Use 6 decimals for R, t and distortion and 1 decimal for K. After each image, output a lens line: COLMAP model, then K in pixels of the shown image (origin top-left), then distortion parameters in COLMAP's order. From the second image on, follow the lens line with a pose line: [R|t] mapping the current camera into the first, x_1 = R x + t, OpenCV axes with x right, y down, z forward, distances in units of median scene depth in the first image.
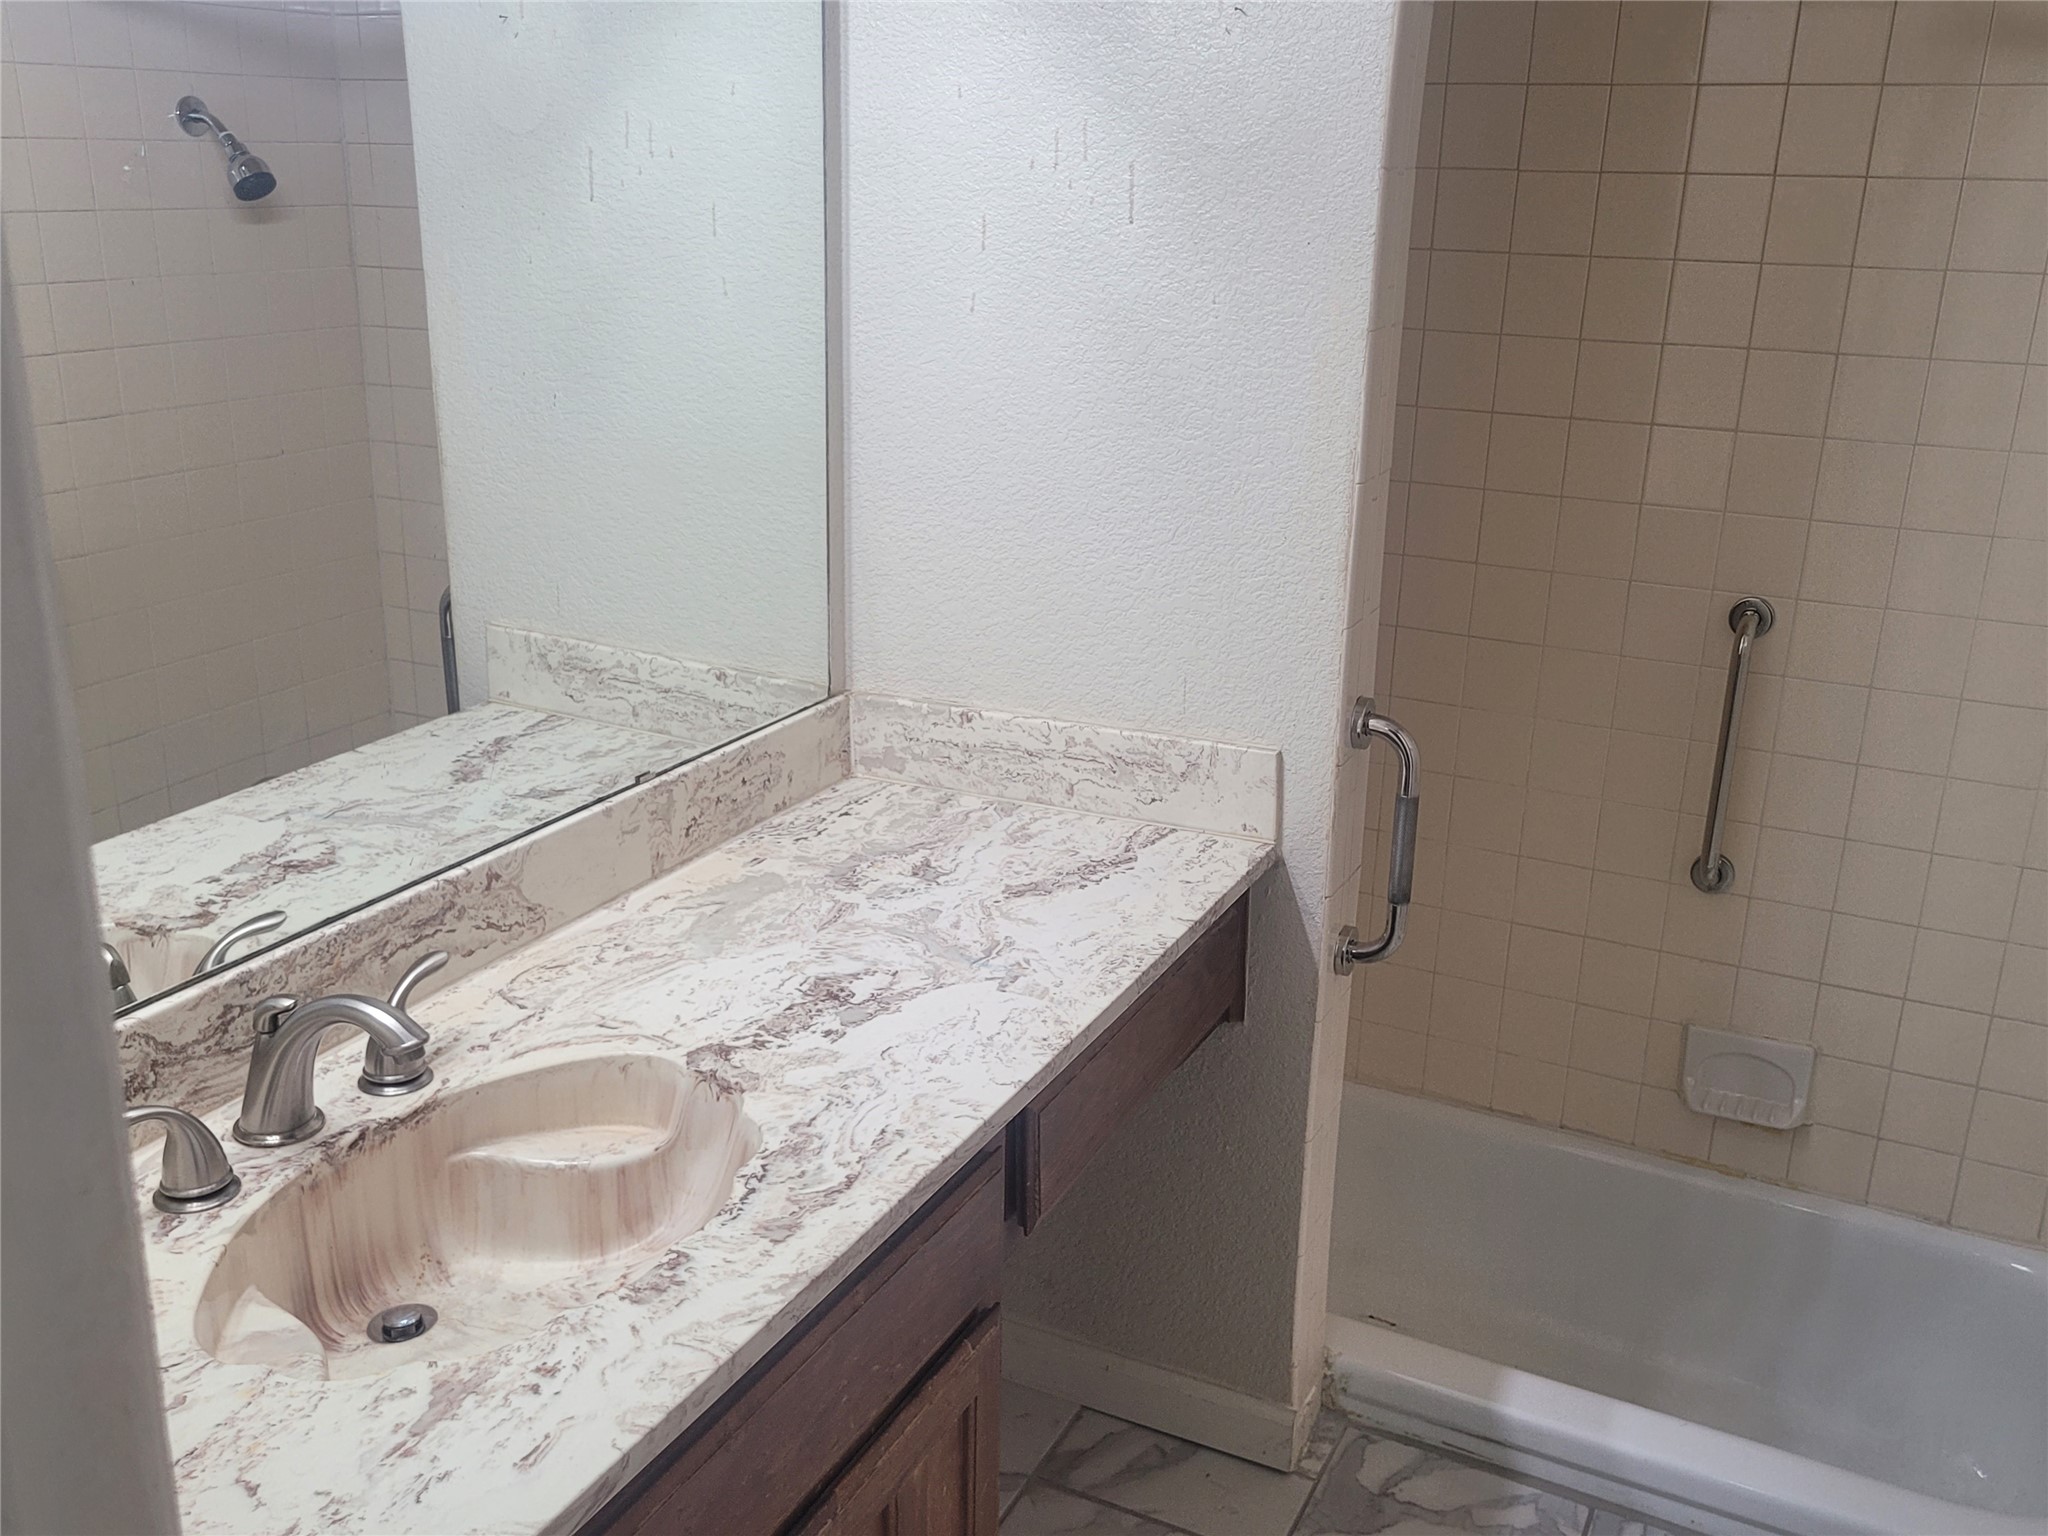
lens RADIAL K [[1918.8, 0, 1002.3], [0, 1918.8, 775.7], [0, 0, 1]] dist [0.041344, -0.011323]
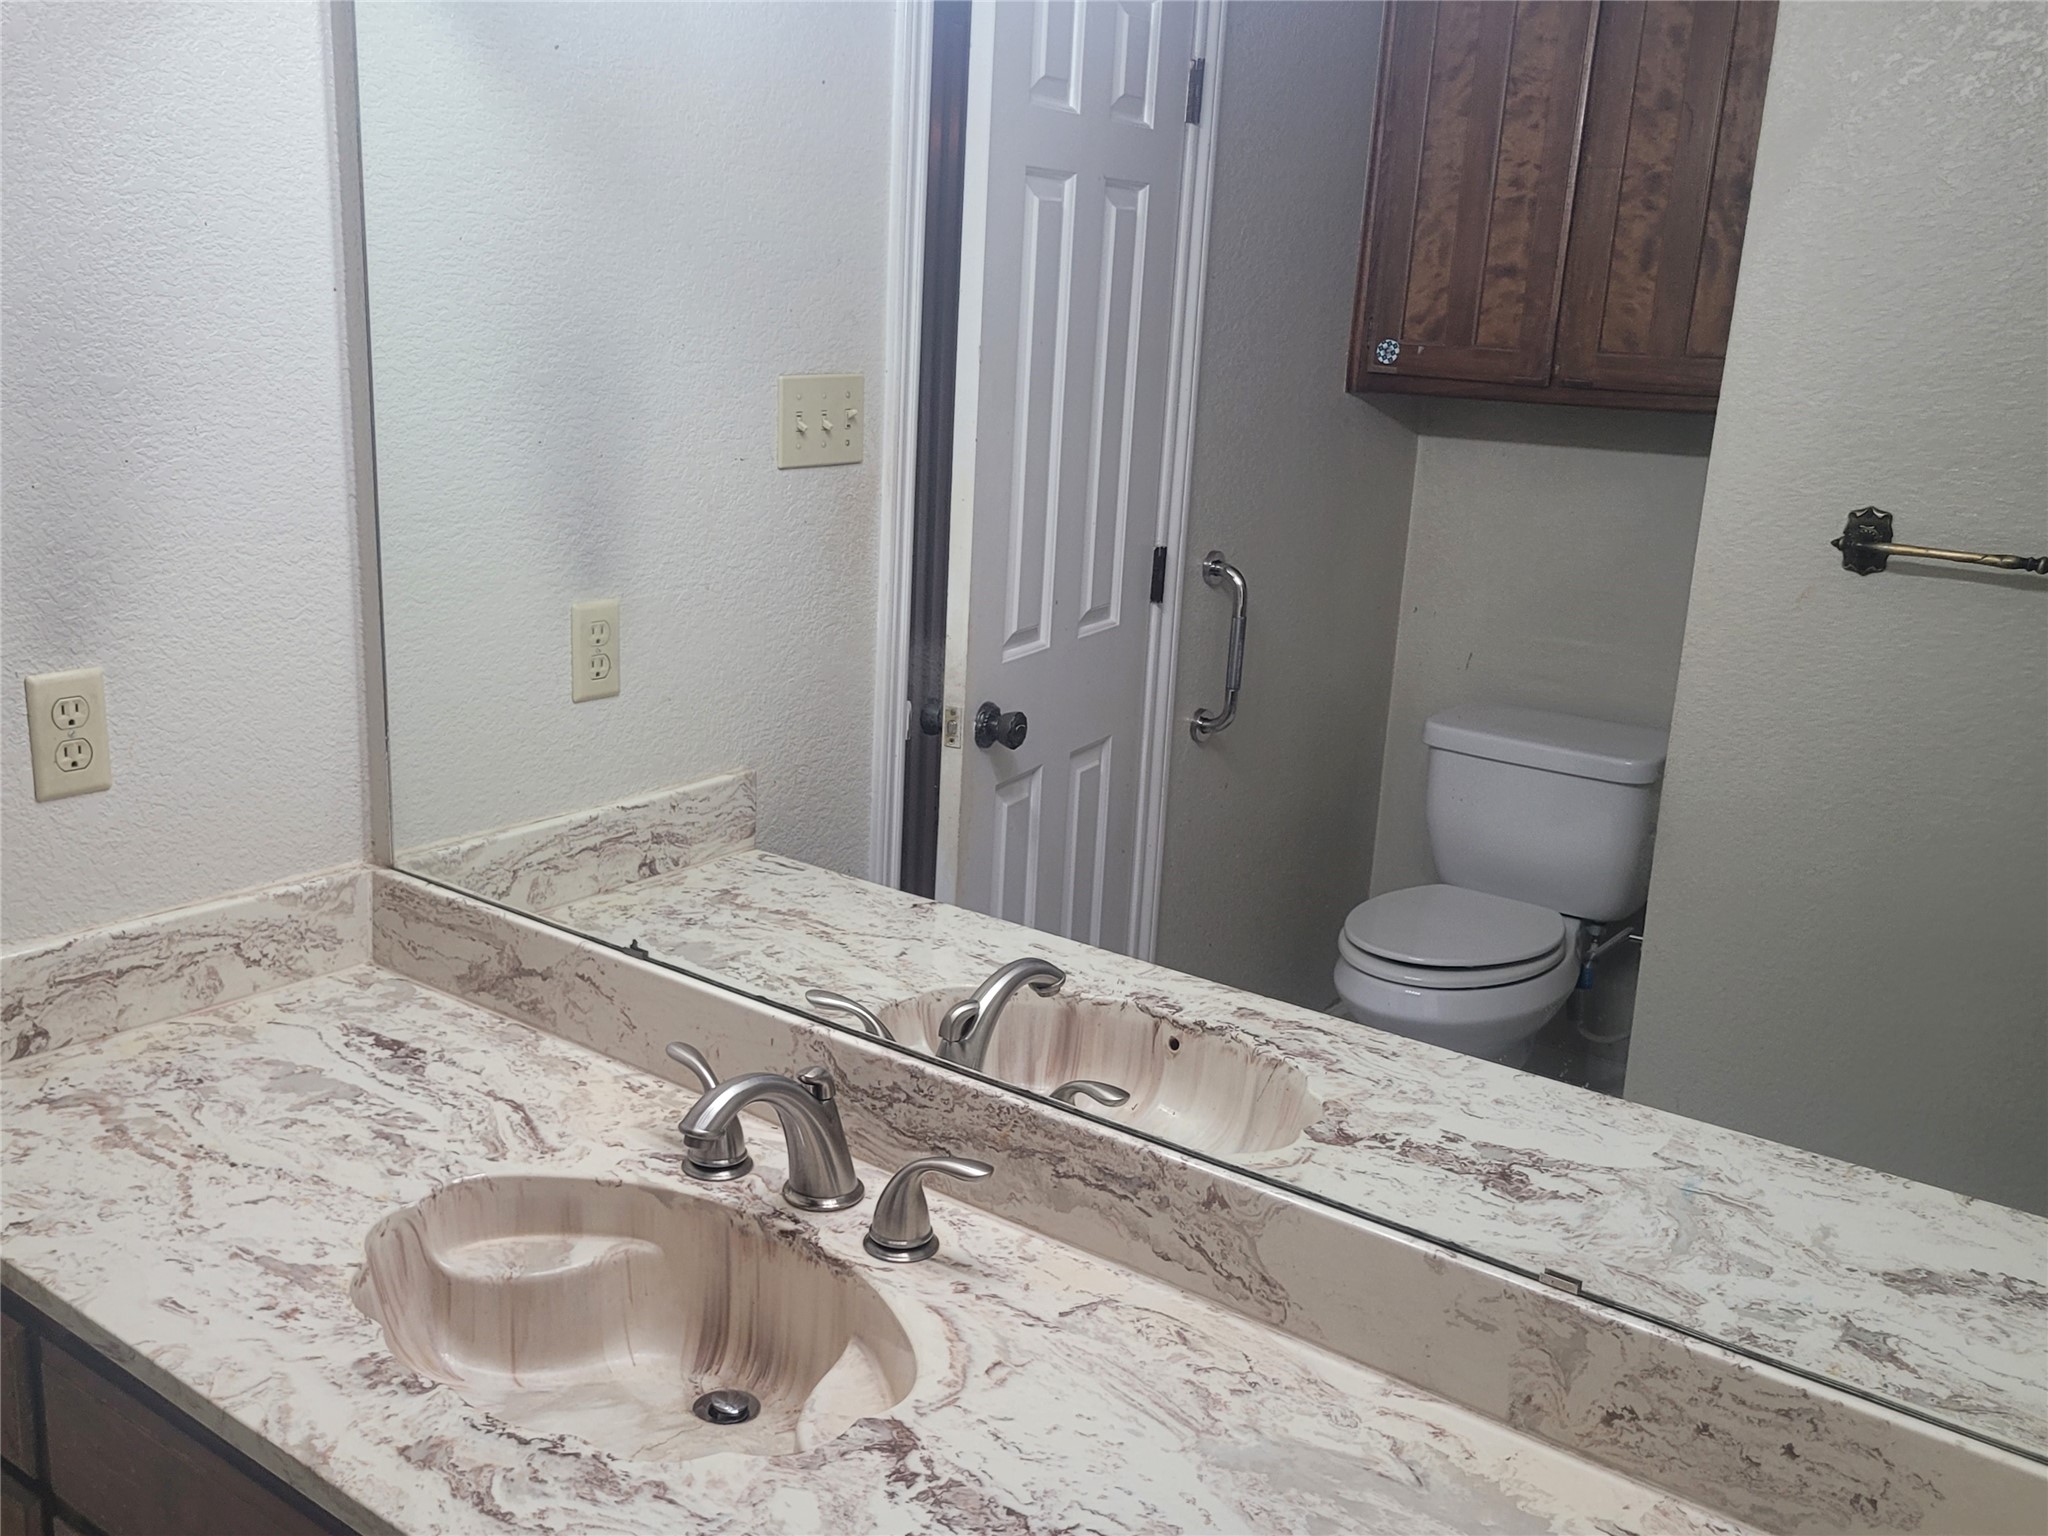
lens RADIAL K [[1918.8, 0, 1002.3], [0, 1918.8, 775.7], [0, 0, 1]] dist [0.041344, -0.011323]
pose [[-0.188401, 0.225669, -0.955813, 0.478328], [-0.349093, 0.894293, 0.279954, -0.299131], [0.917954, 0.386411, -0.089706, 0.937573]]
